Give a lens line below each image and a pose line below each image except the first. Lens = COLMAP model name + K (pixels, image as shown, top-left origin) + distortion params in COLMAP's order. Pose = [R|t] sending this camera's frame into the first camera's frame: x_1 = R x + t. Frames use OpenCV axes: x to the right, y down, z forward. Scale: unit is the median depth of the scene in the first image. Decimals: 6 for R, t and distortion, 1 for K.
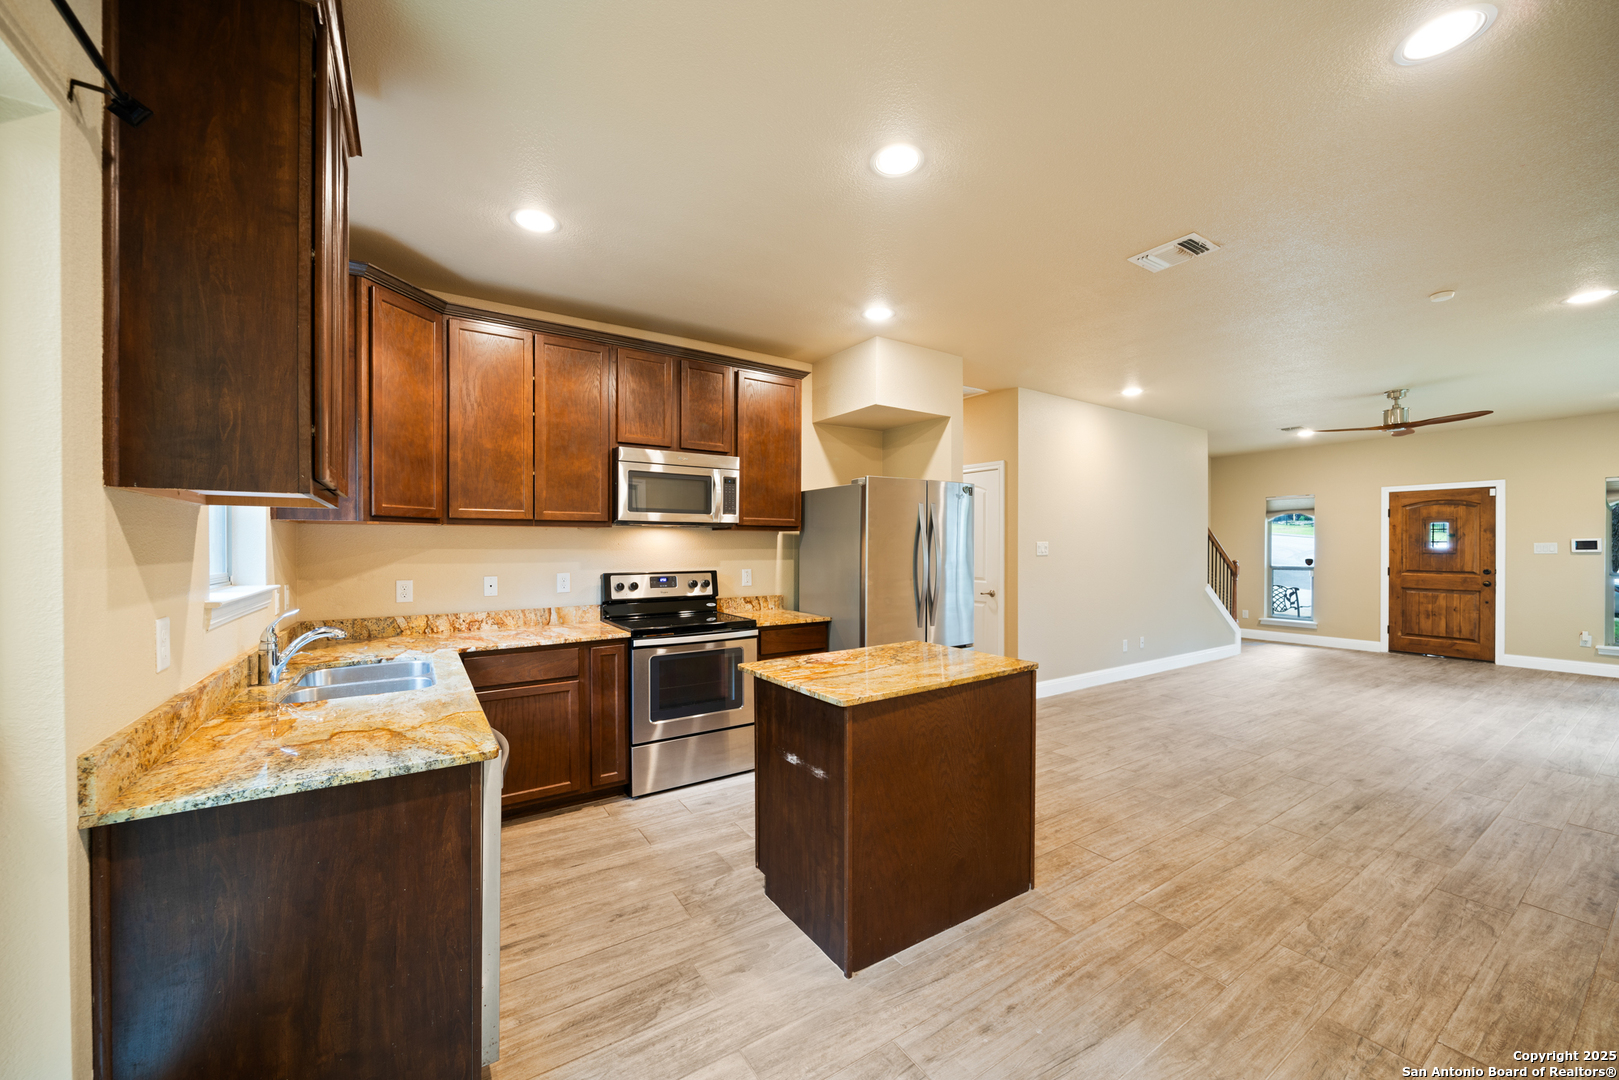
lens RADIAL K [[606.5, 0, 808.6], [0, 606.5, 546.5], [0, 0, 1]] dist [-0.004625, 0.000176]
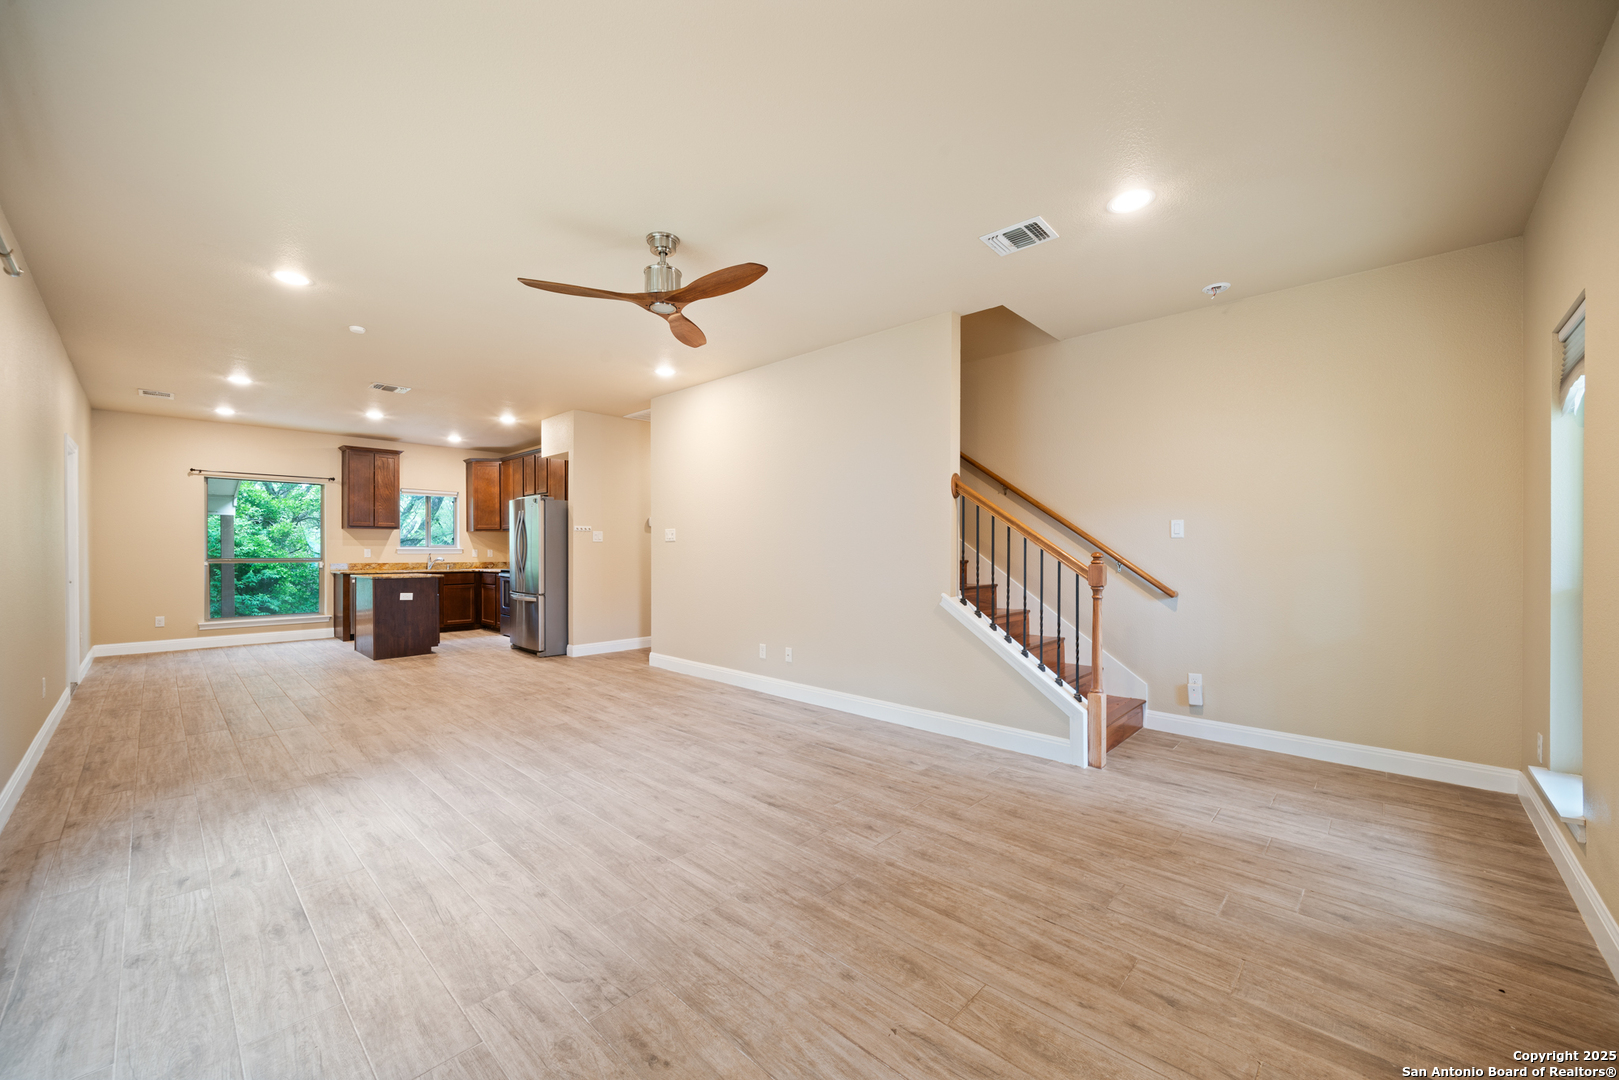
lens RADIAL K [[618.7, 0, 807.7], [0, 618.7, 549.5], [0, 0, 1]] dist [-0.000932, -0.000074]
pose [[0.233849, -0.000931, -0.972272, 2.234673], [-0.002757, 0.999995, -0.001621, 0.044657], [0.972269, 0.003060, 0.233846, 1.425202]]
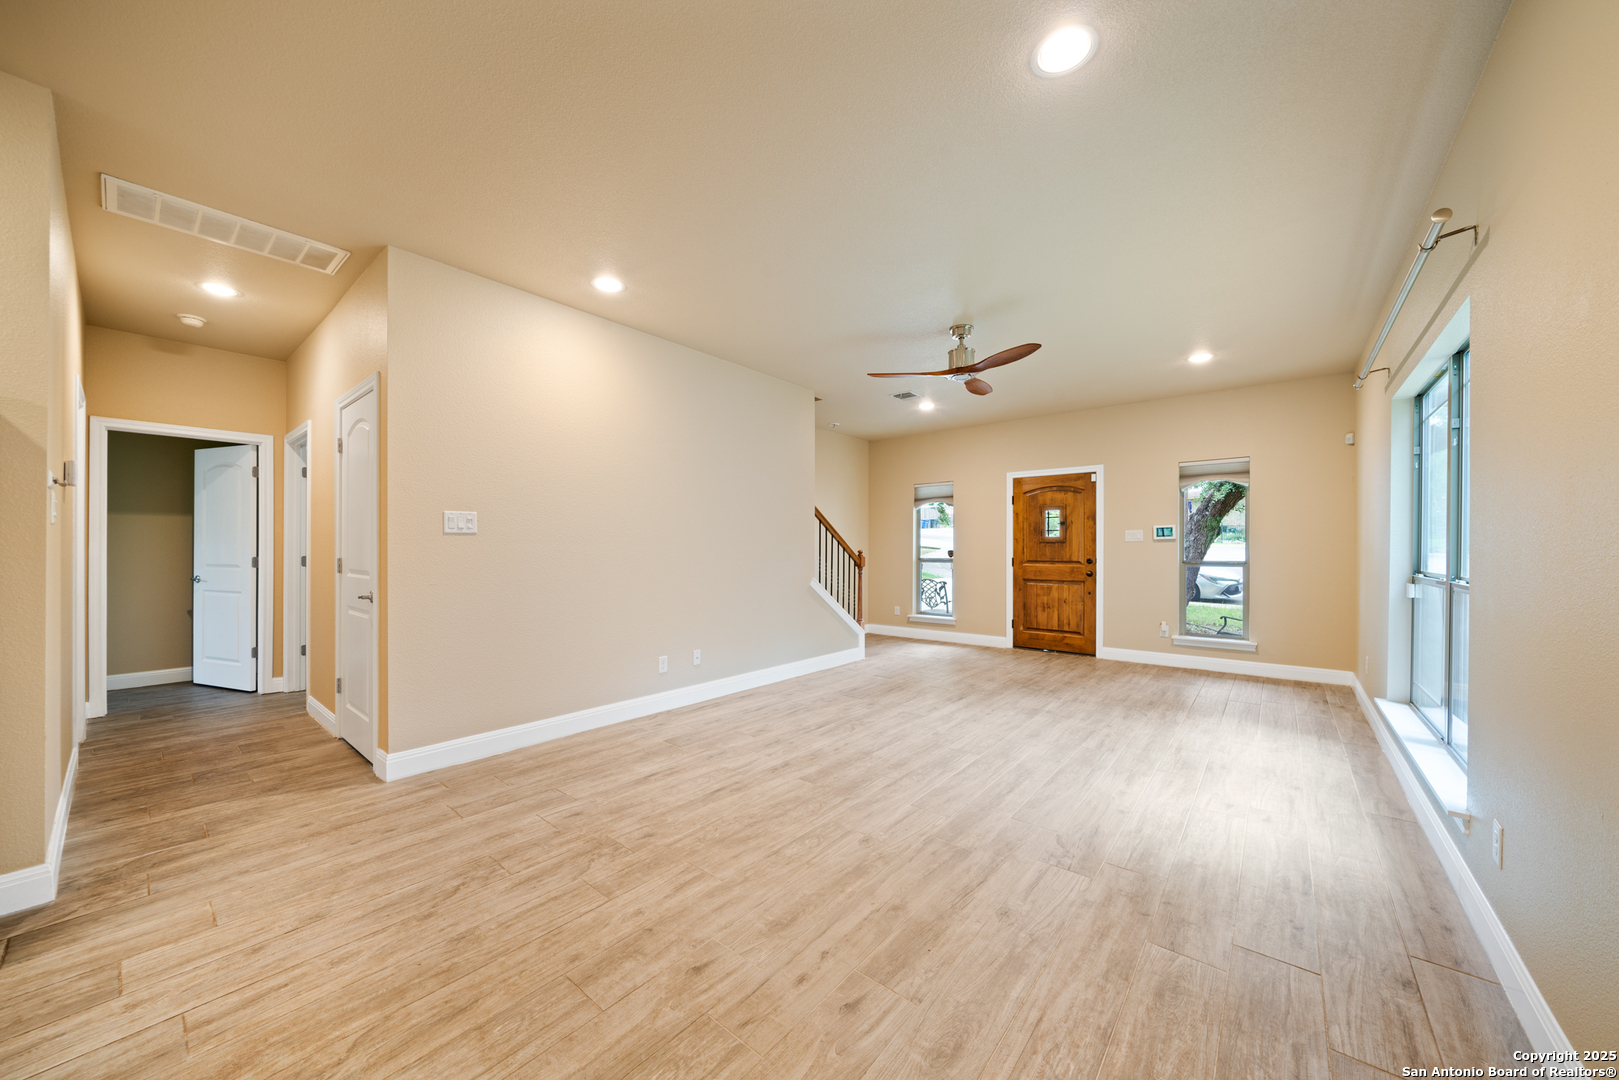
lens RADIAL K [[570.6, 0, 804.6], [0, 570.6, 548.9], [0, 0, 1]] dist [-0.004634, 0.000084]
pose [[0.956545, 0.000841, 0.291583, 0.802489], [-0.000151, 0.999997, -0.002388, 0.046408], [-0.291585, 0.002240, 0.956542, 0.500144]]
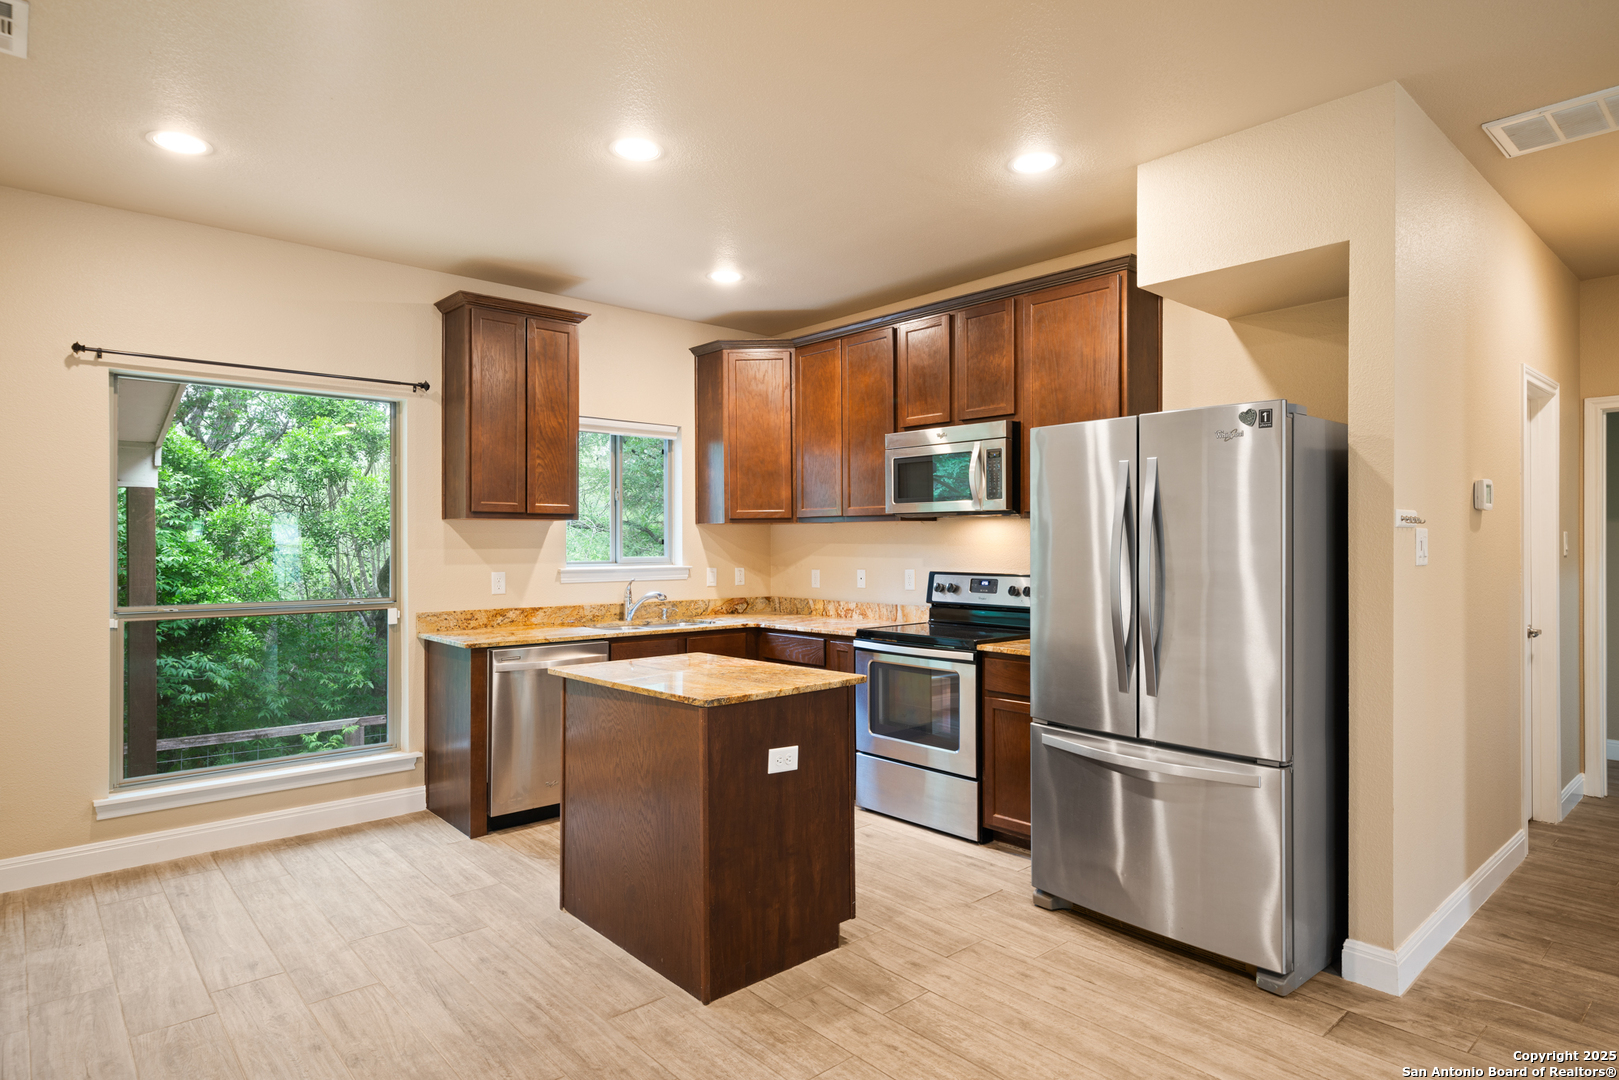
lens RADIAL K [[903.1, 0, 809.5], [0, 903.1, 540.0], [0, 0, 1]] dist [0.005389, 0.000814]
pose [[0.150031, -0.001837, -0.988680, 0.946826], [-0.000542, 0.999998, -0.001940, 0.000212], [0.988681, 0.000827, 0.150030, 0.612804]]
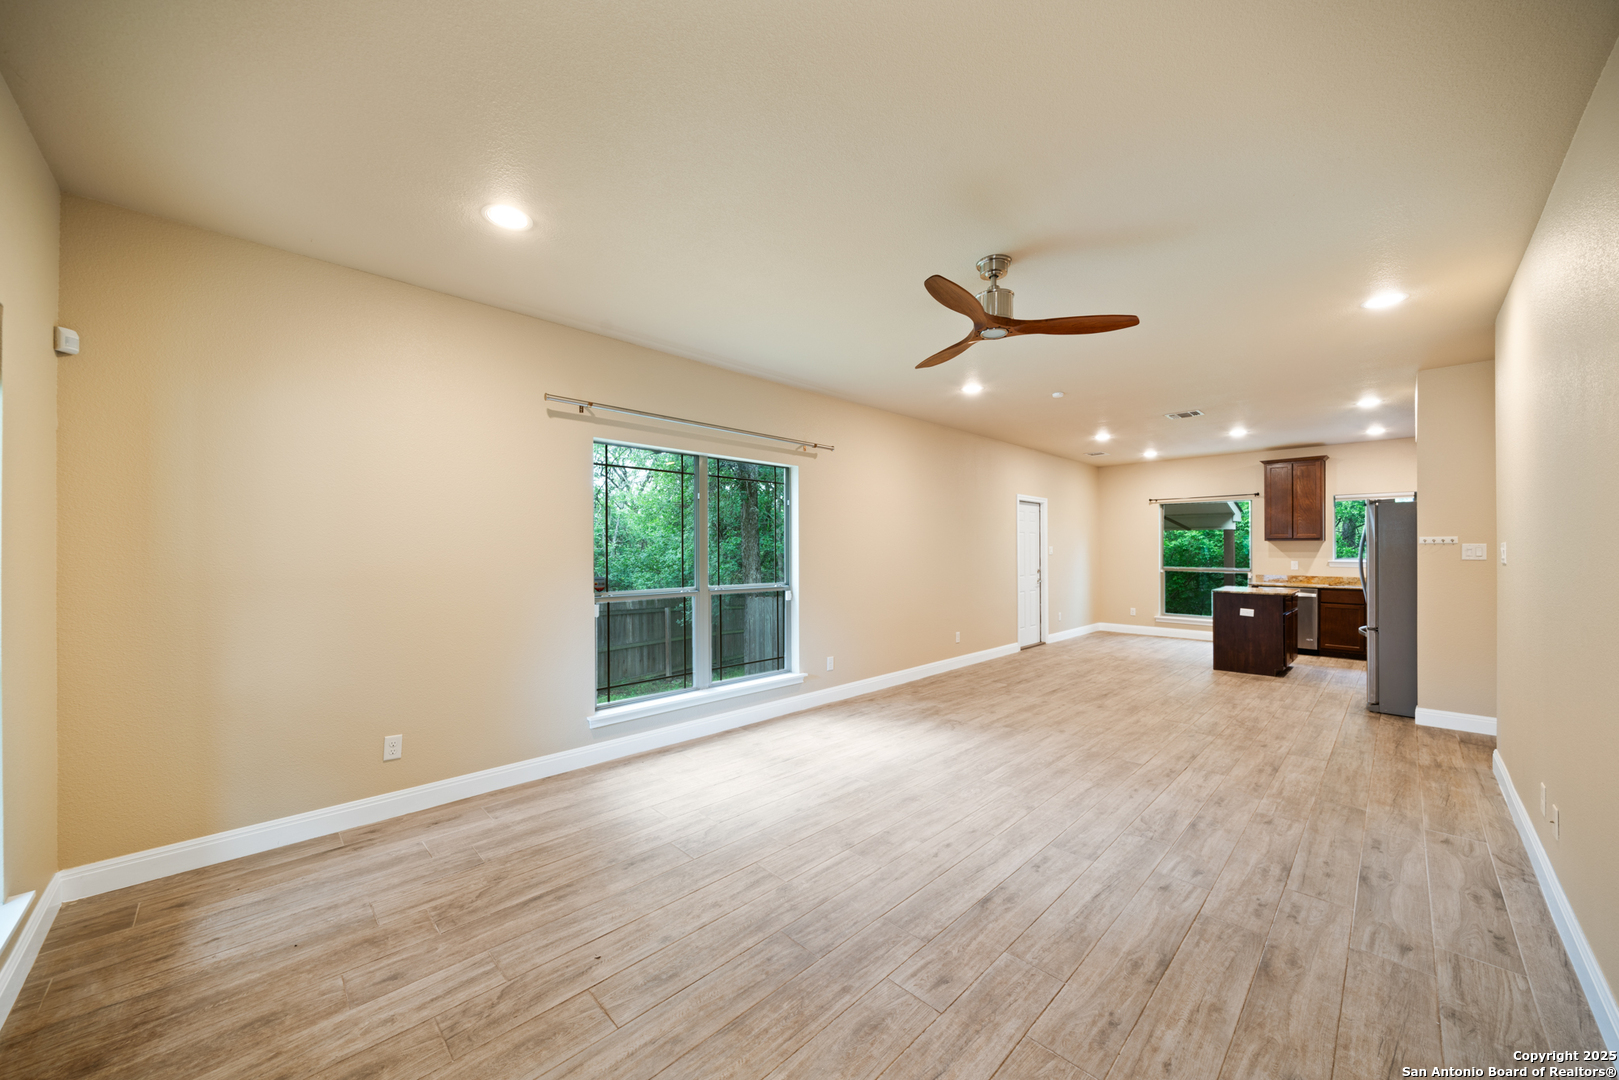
lens RADIAL K [[585.6, 0, 805.5], [0, 585.6, 549.5], [0, 0, 1]] dist [-0.004577, 0.000012]
pose [[-0.981345, -0.001314, -0.192251, 1.771575], [-0.001832, 0.999995, 0.002516, -0.000979], [0.192247, 0.002821, -0.981343, 2.117120]]
